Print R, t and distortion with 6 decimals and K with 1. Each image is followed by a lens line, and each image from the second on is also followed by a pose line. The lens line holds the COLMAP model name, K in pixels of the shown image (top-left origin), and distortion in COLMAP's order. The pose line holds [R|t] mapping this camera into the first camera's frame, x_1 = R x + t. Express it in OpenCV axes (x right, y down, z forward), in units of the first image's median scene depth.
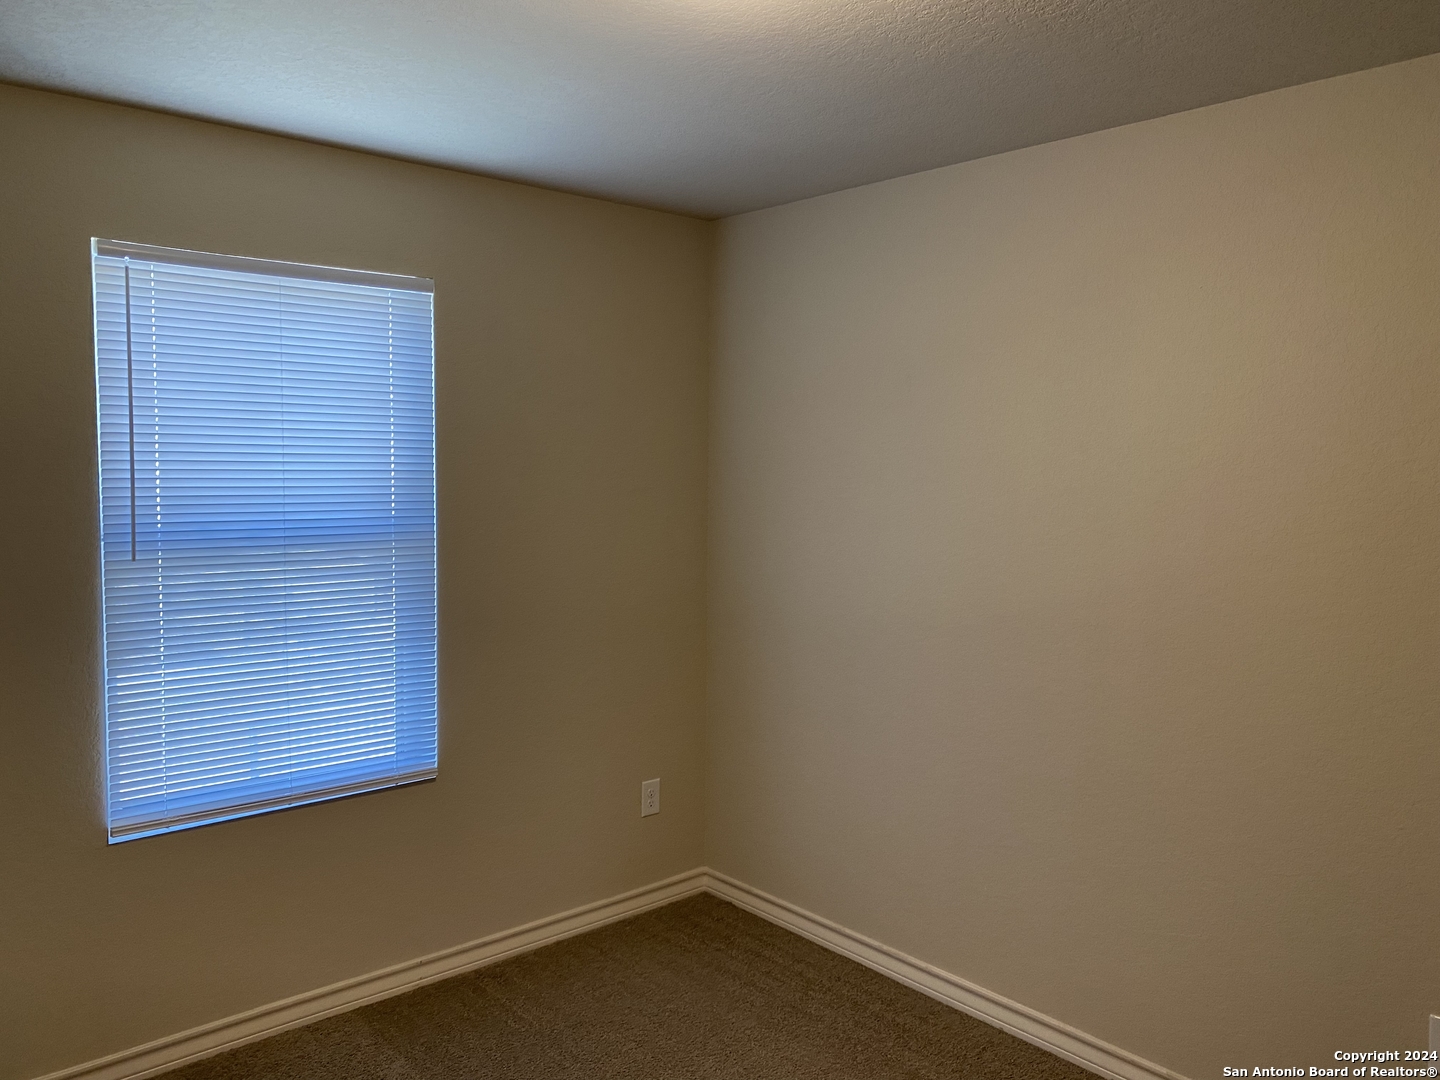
lens RADIAL K [[1101.0, 0, 725.0], [0, 1101.0, 531.8], [0, 0, 1]] dist [0.018436, -0.023969]
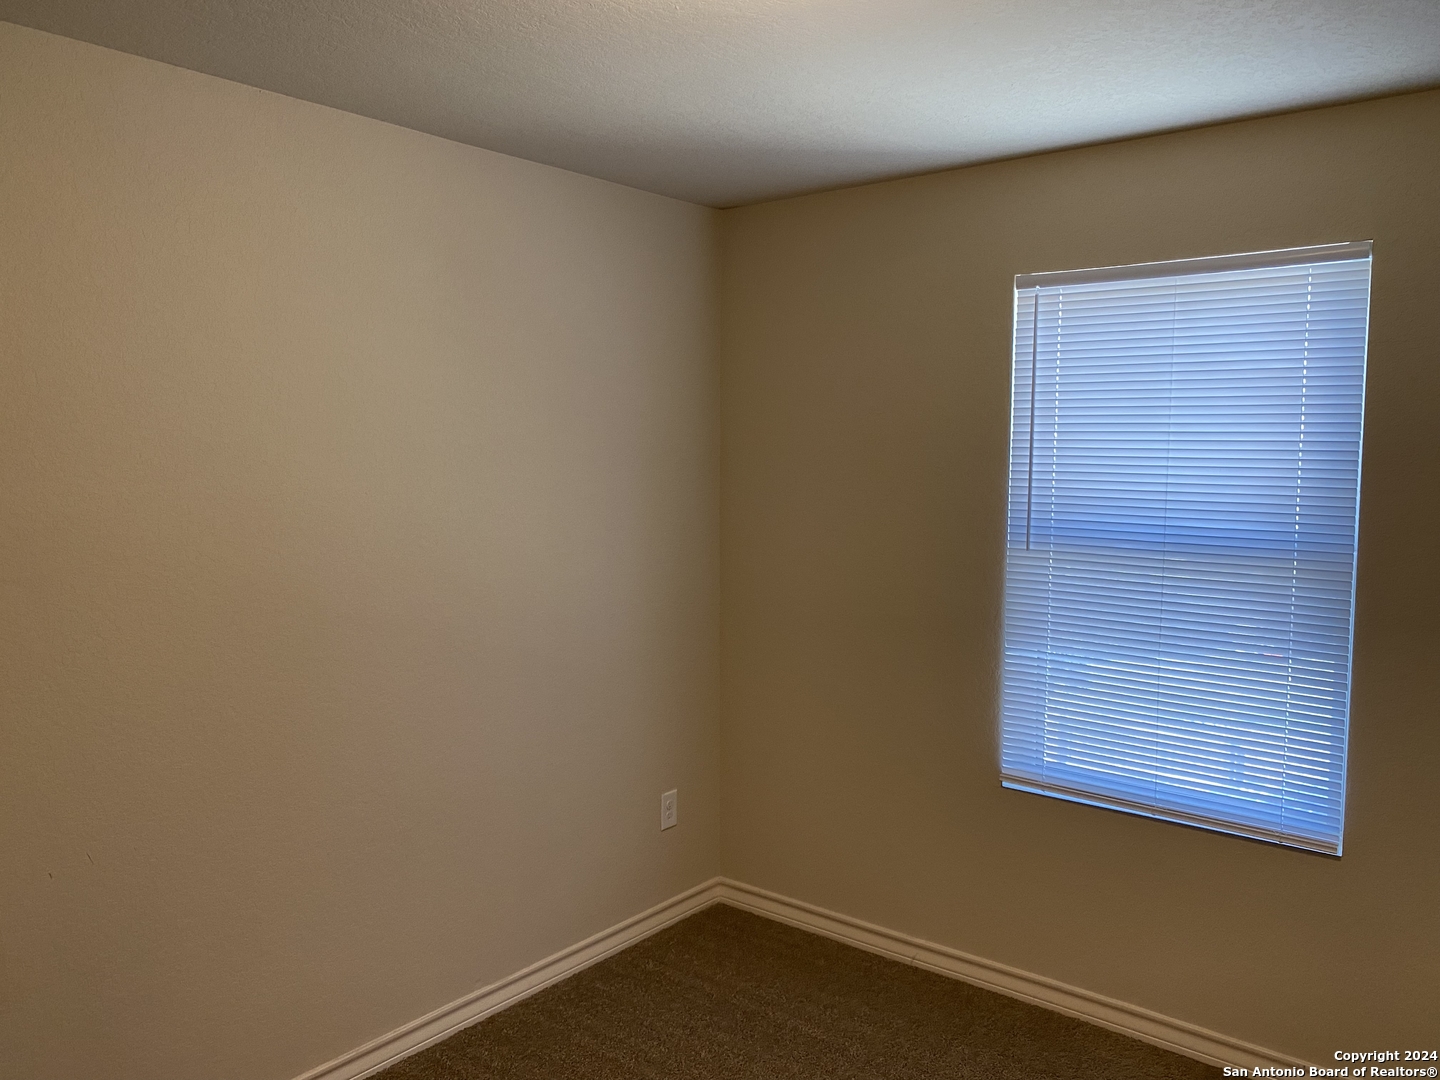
lens RADIAL K [[1101.0, 0, 710.0], [0, 1101.0, 547.2], [0, 0, 1]] dist [0.018436, -0.023969]
pose [[0.166863, 0.077606, -0.982921, 0.491019], [-0.076953, 0.994882, 0.065487, -0.024298], [0.982972, 0.064711, 0.171981, 0.430559]]
